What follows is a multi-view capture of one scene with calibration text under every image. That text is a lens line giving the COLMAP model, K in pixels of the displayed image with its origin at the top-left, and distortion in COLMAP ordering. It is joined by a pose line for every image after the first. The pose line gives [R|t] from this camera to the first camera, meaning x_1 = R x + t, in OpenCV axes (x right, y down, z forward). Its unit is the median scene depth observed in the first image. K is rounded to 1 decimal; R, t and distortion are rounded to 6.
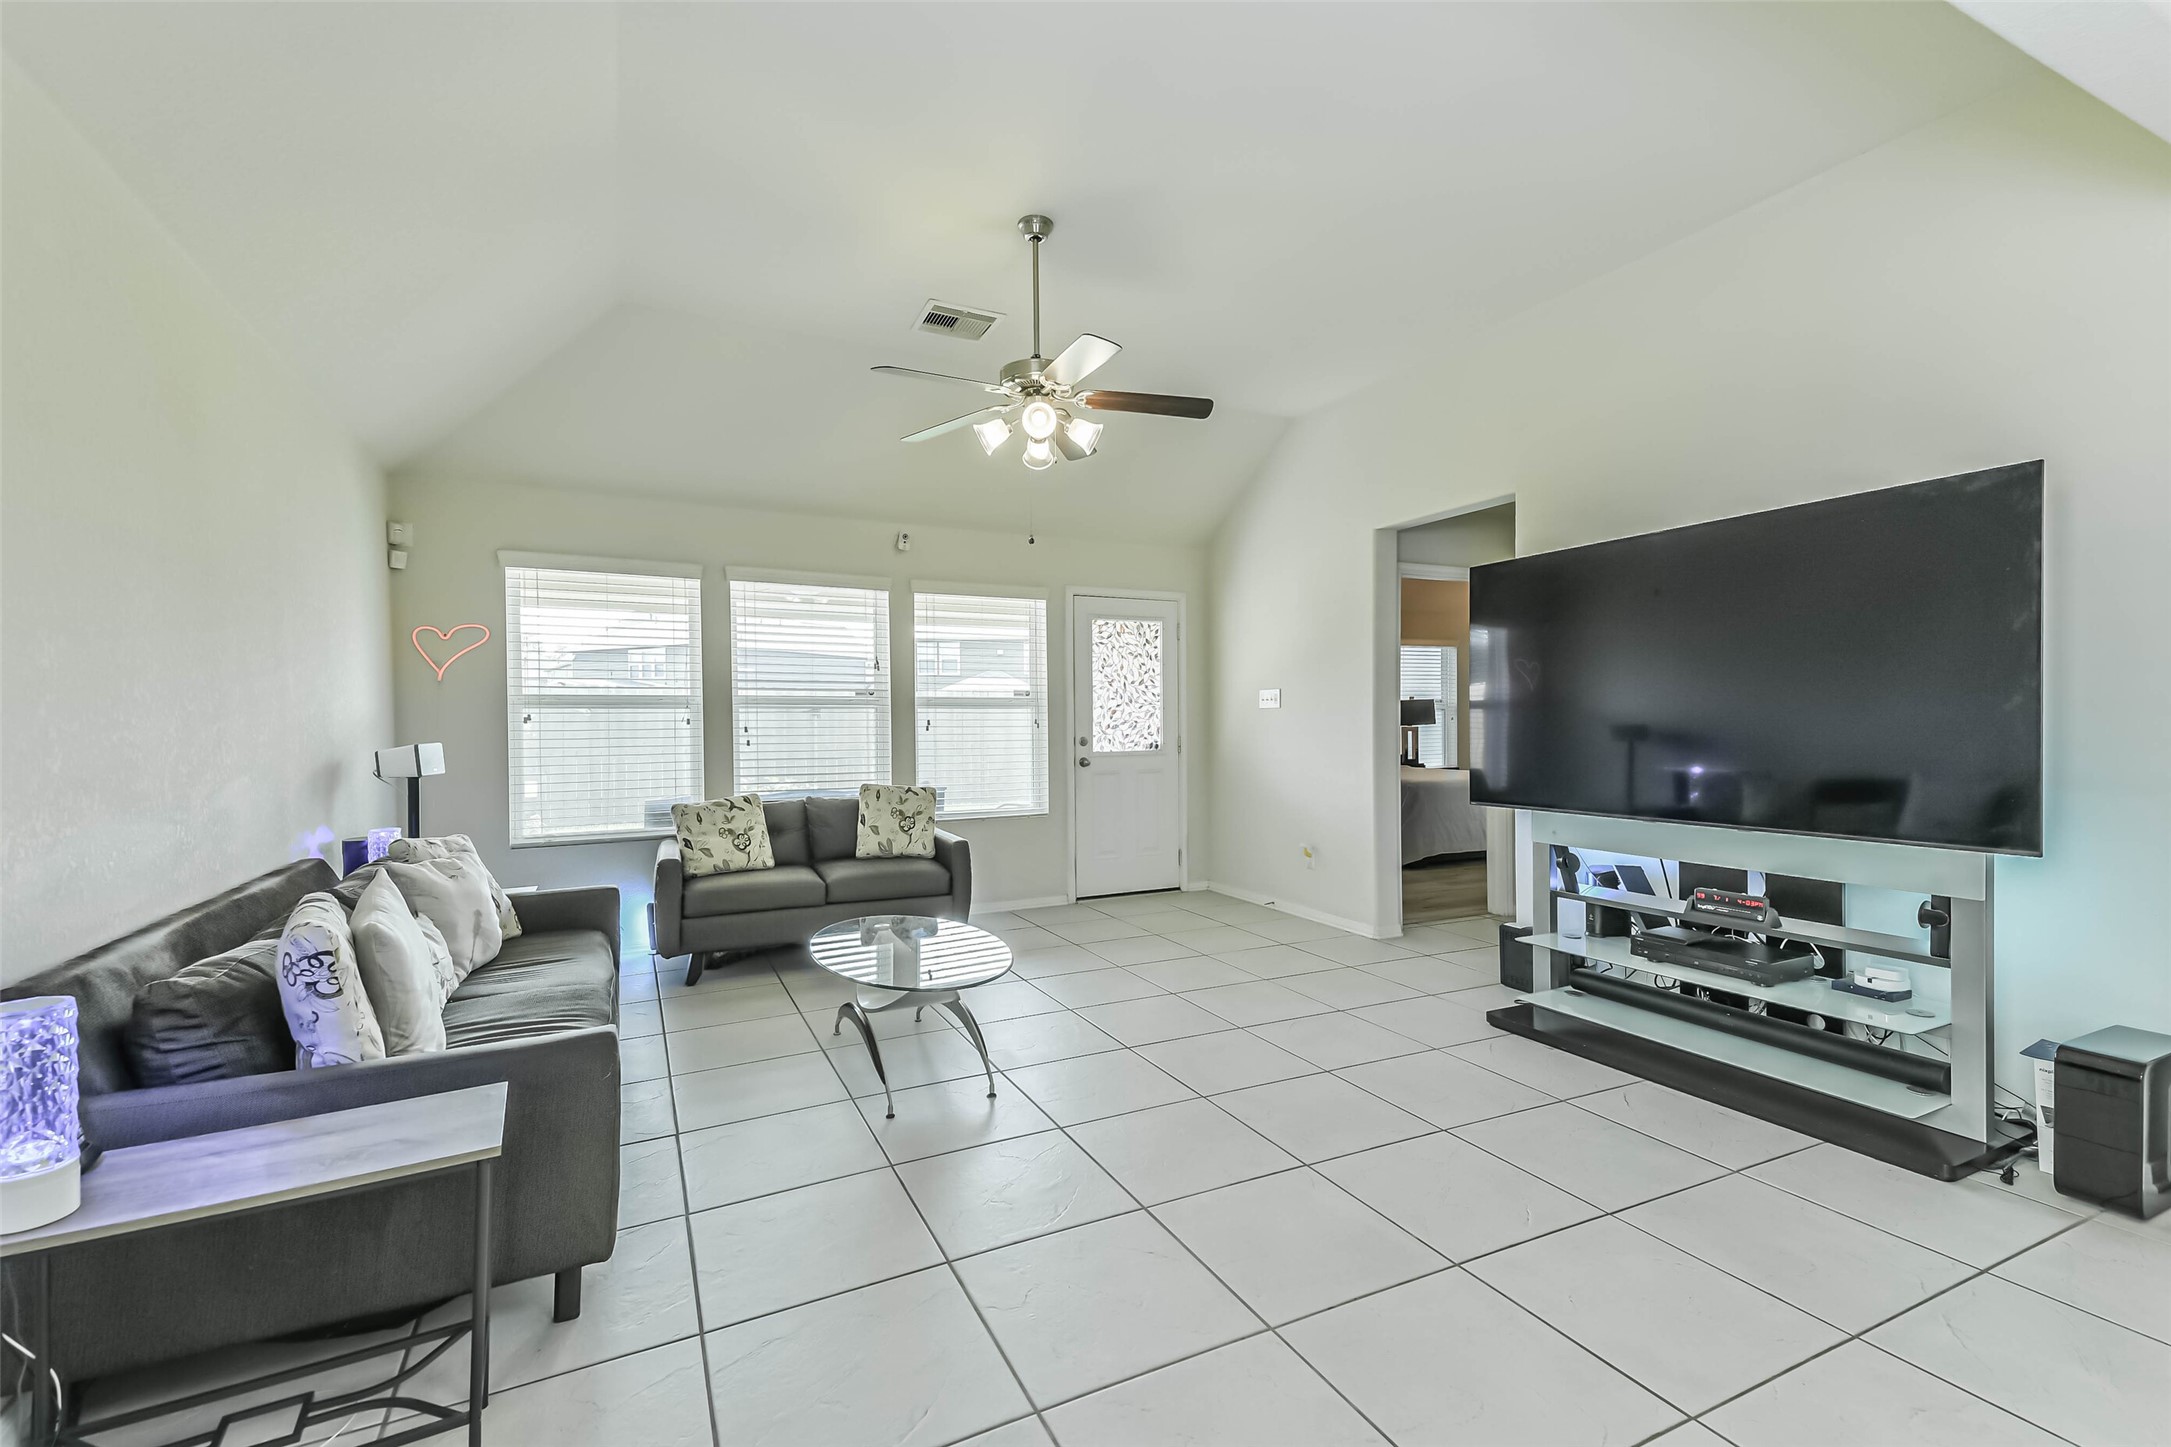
lens RADIAL K [[931.1, 0, 1087.8], [0, 931.1, 734.7], [0, 0, 1]] dist [0.077419, -0.012748]
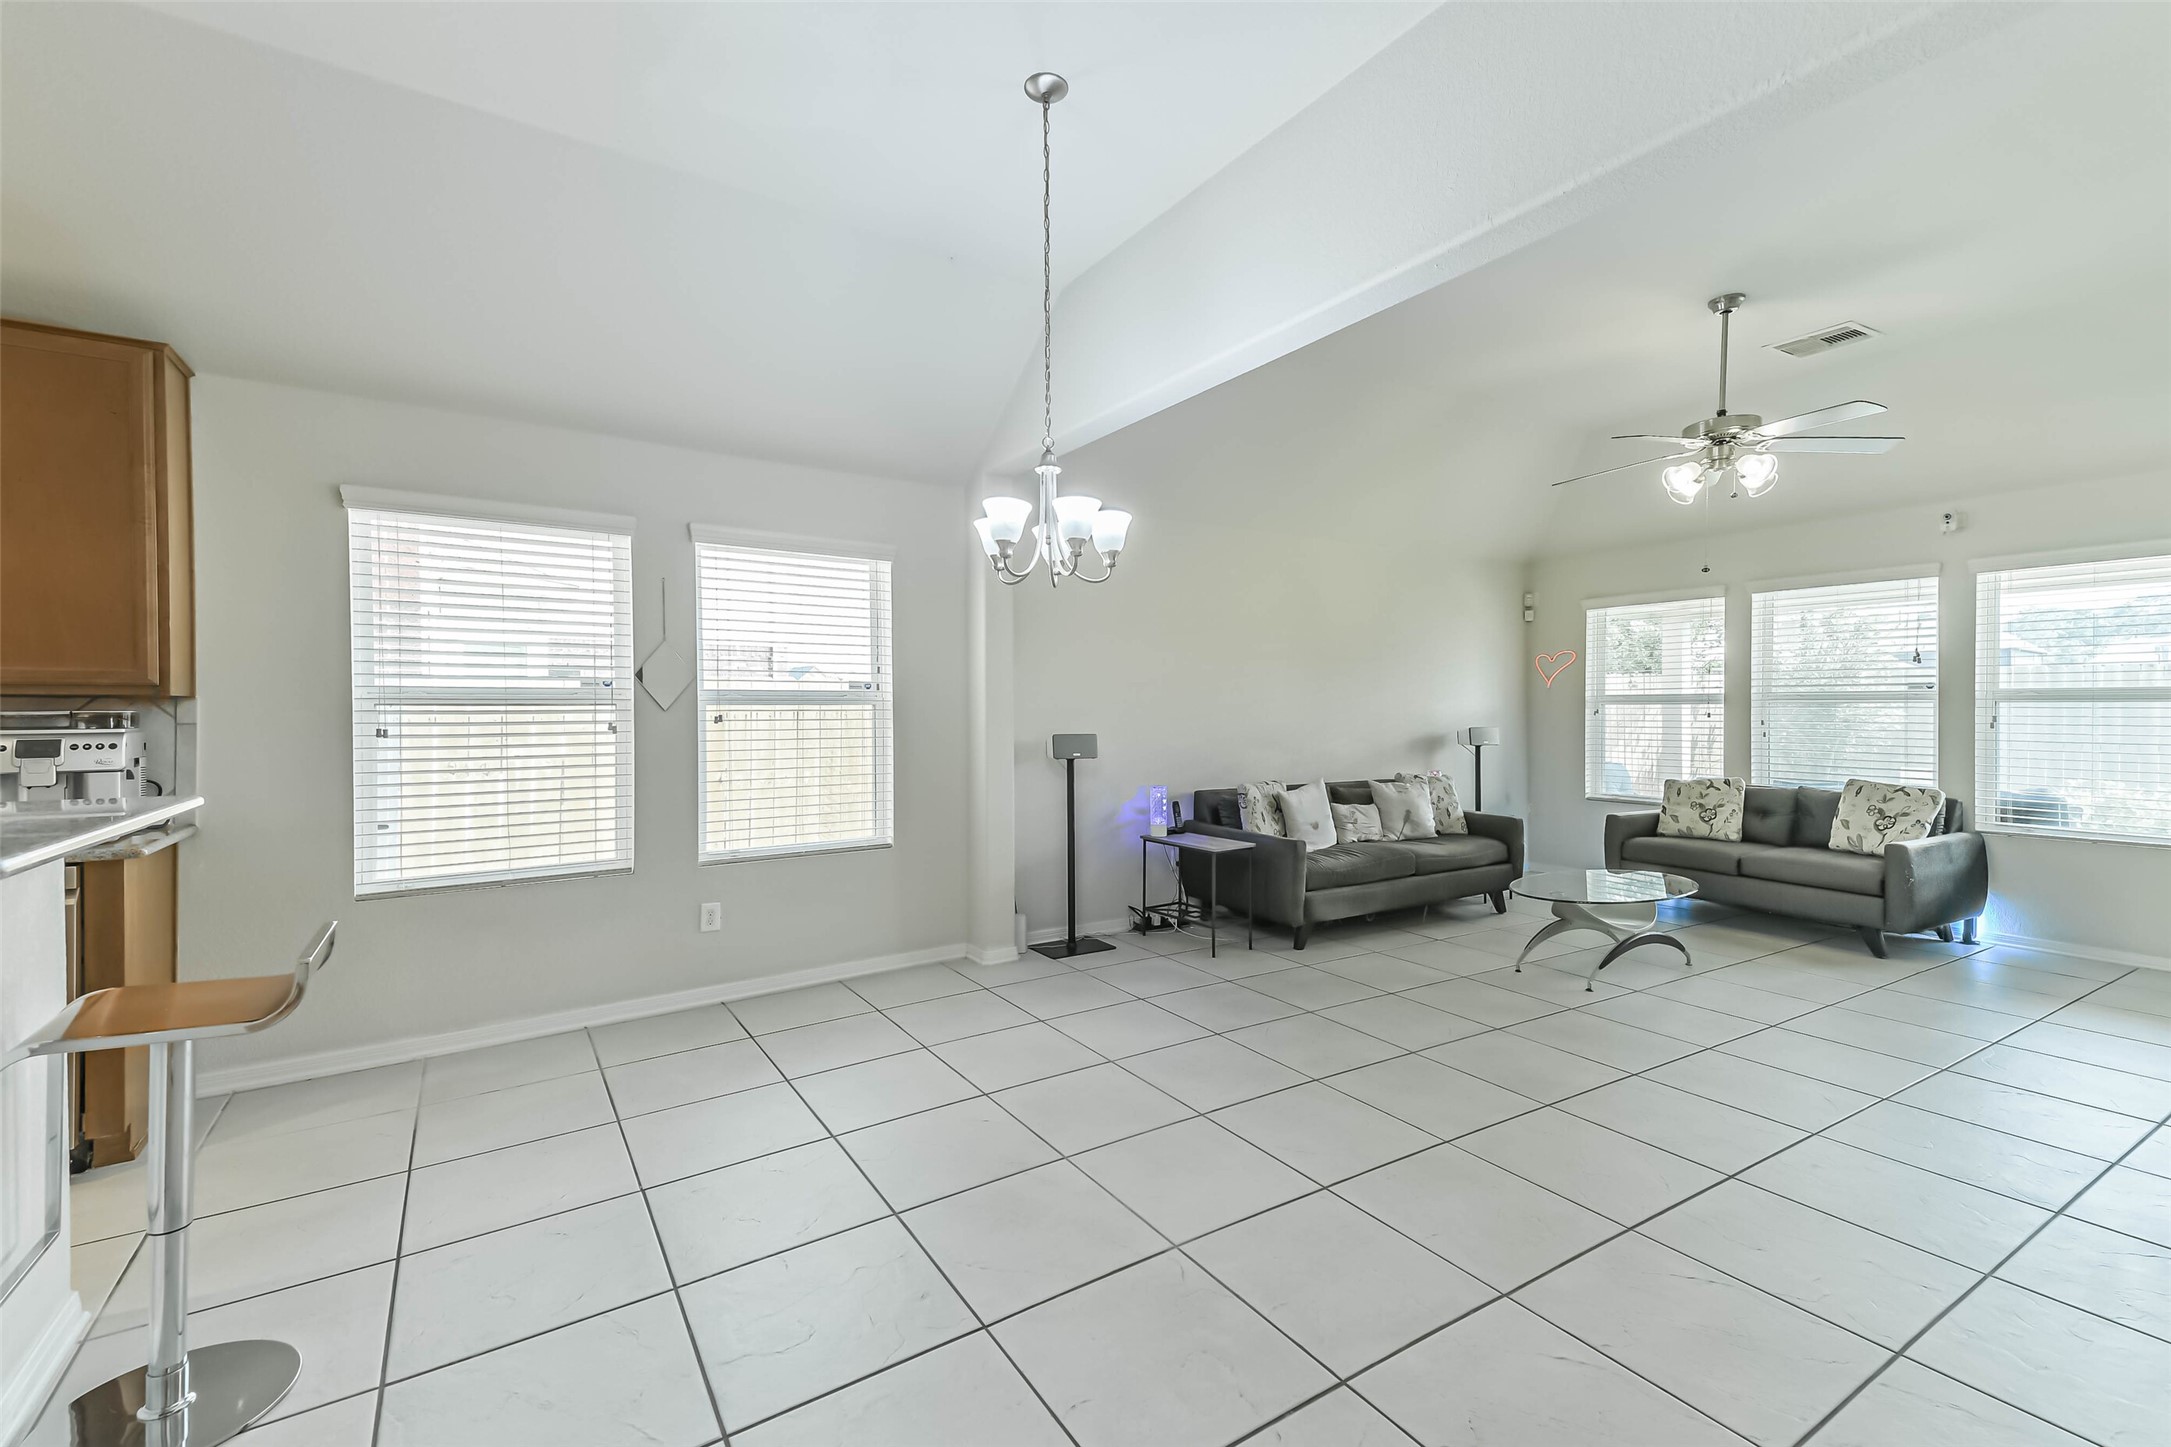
lens RADIAL K [[935.1, 0, 1091.5], [0, 935.1, 720.3], [0, 0, 1]] dist [0.075454, -0.000291]
pose [[0.117767, 0.020952, -0.992820, 0.724719], [-0.014084, 0.999712, 0.019427, -0.020232], [0.992941, 0.011695, 0.118028, 0.057397]]
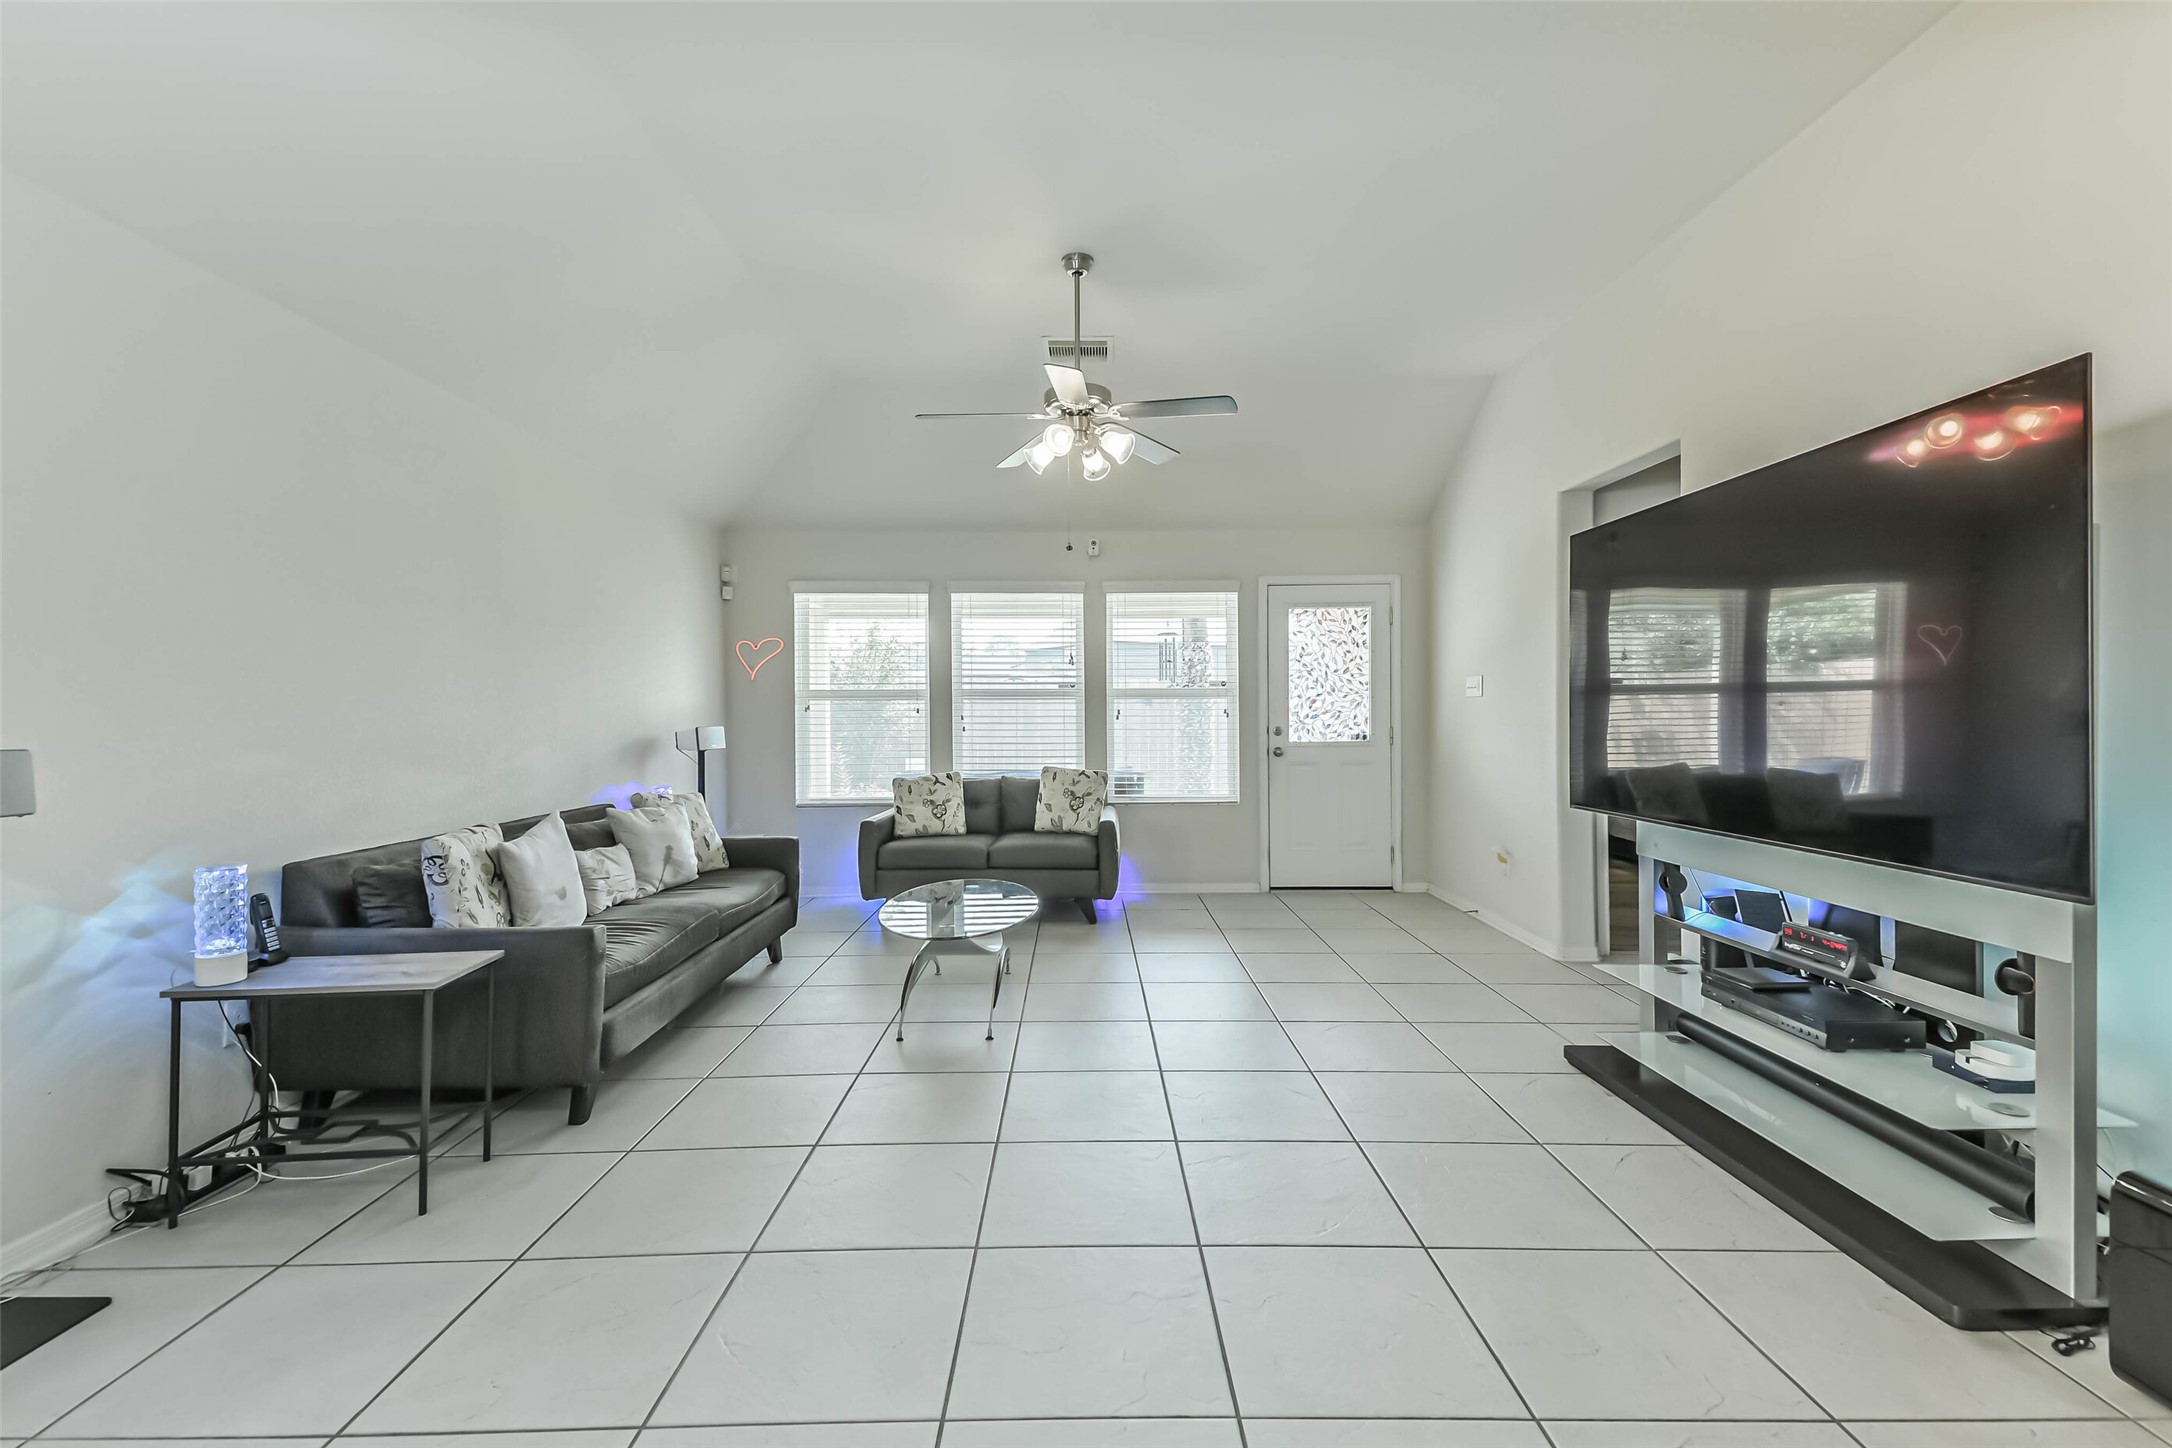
lens RADIAL K [[924.9, 0, 1086.0], [0, 924.9, 724.0], [0, 0, 1]] dist [0.074411, -0.024221]
pose [[0.899920, 0.008586, -0.435970, 0.294967], [-0.007797, 0.999963, 0.003600, -0.002829], [0.435985, 0.000160, 0.899954, 0.017322]]
